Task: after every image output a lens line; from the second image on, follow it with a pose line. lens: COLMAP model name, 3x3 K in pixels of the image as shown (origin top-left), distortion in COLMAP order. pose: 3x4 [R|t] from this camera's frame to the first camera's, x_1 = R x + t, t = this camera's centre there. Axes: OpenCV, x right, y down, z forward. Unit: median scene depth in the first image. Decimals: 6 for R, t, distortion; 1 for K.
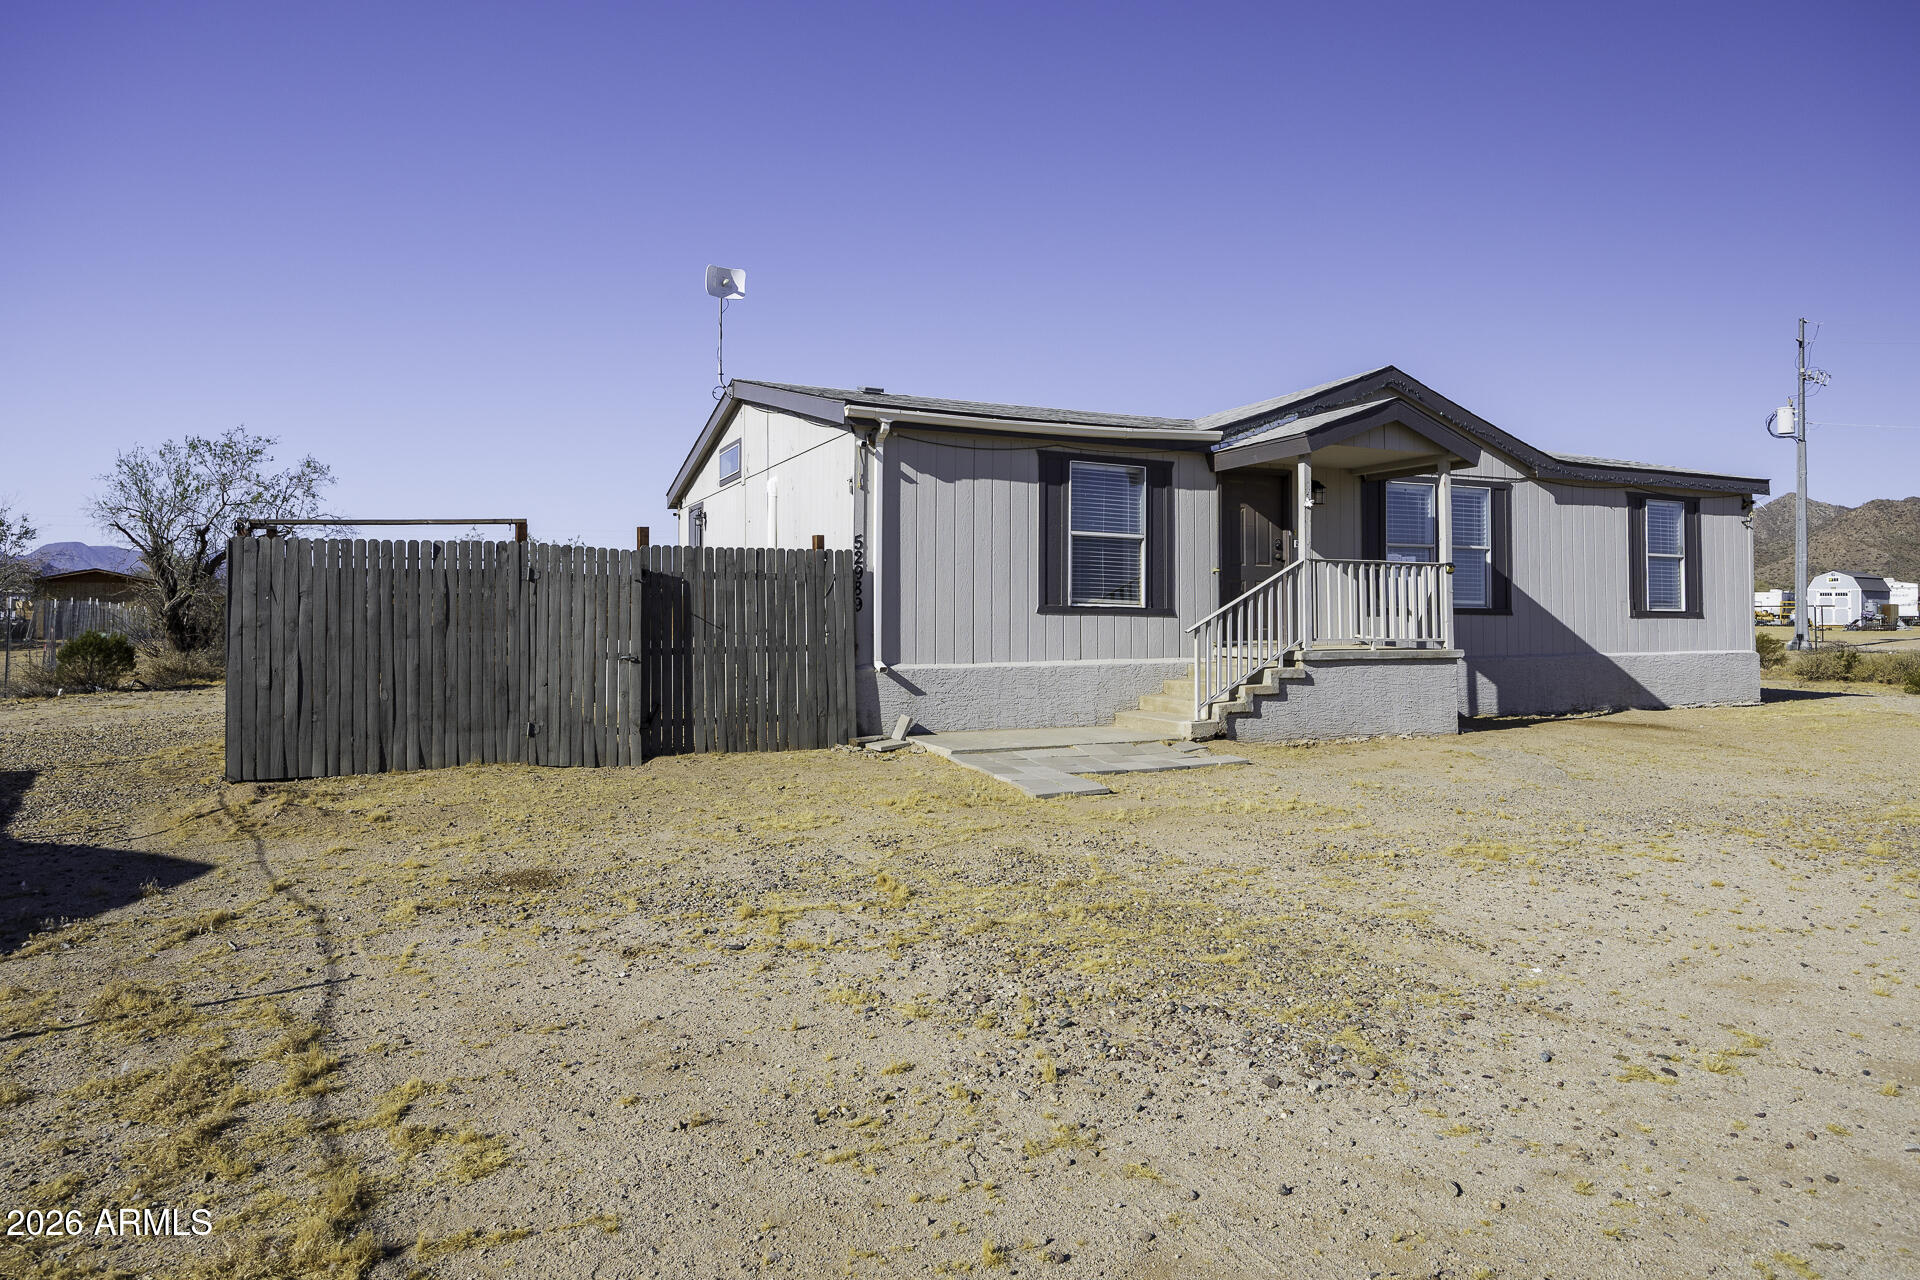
lens RADIAL K [[1183.3, 0, 965.2], [0, 1183.3, 593.9], [0, 0, 1]] dist [0.042870, -0.088141]
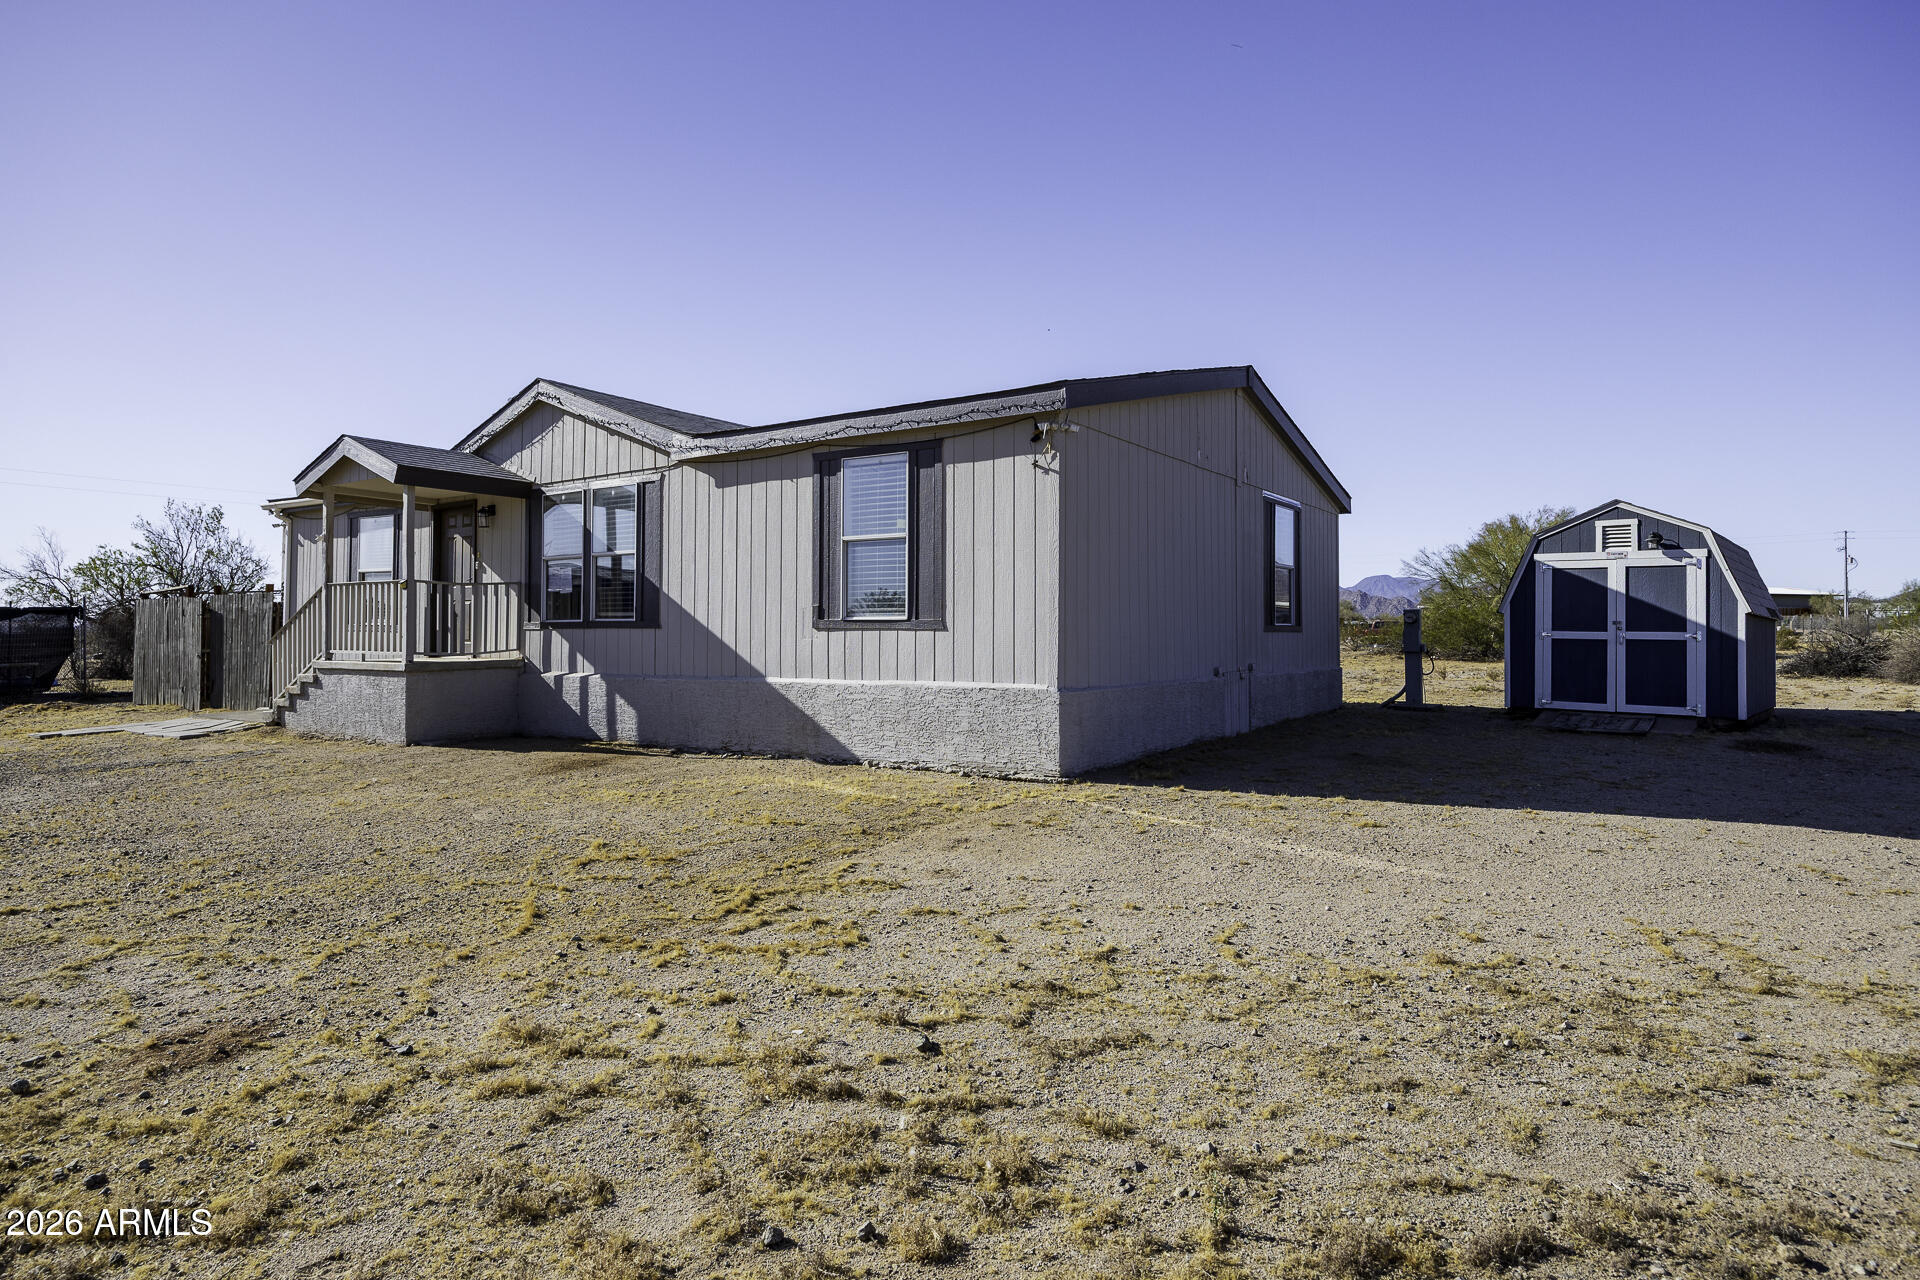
lens RADIAL K [[1074.3, 0, 956.7], [0, 1074.3, 630.8], [0, 0, 1]] dist [-0.002494, -0.000805]
pose [[0.506919, -0.005319, -0.861977, 1.436612], [0.019783, 0.999789, 0.005465, 0.022684], [0.861767, -0.019823, 0.506918, 0.928014]]
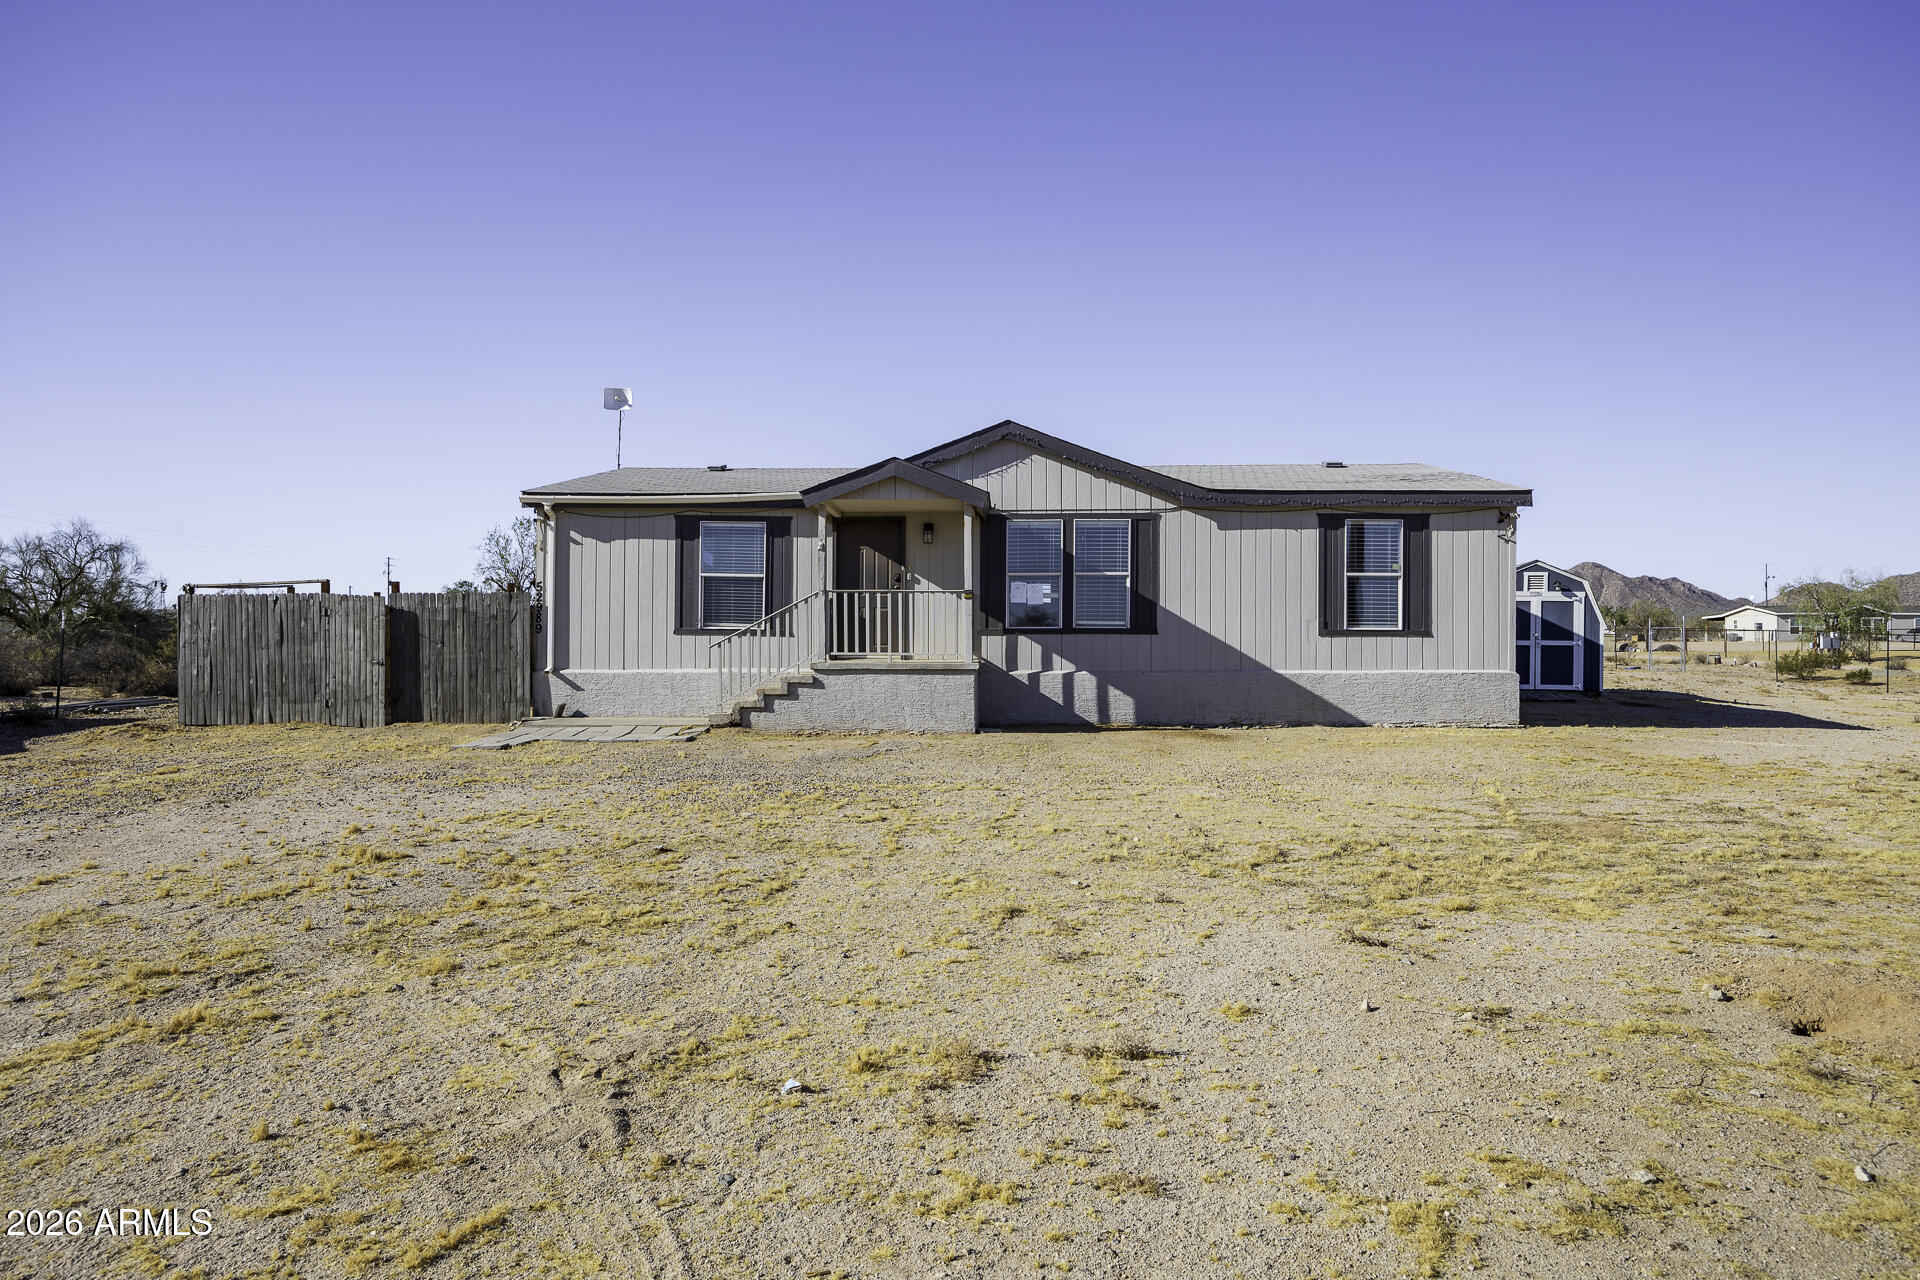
lens RADIAL K [[1190.7, 0, 960.0], [0, 1190.7, 640.0], [0, 0, 1]] dist [-0.000187, 0.000235]
pose [[0.885432, -0.003071, -0.464758, 0.946143], [0.010070, 0.999870, 0.012577, 0.008648], [0.464659, -0.015816, 0.885348, -0.066772]]
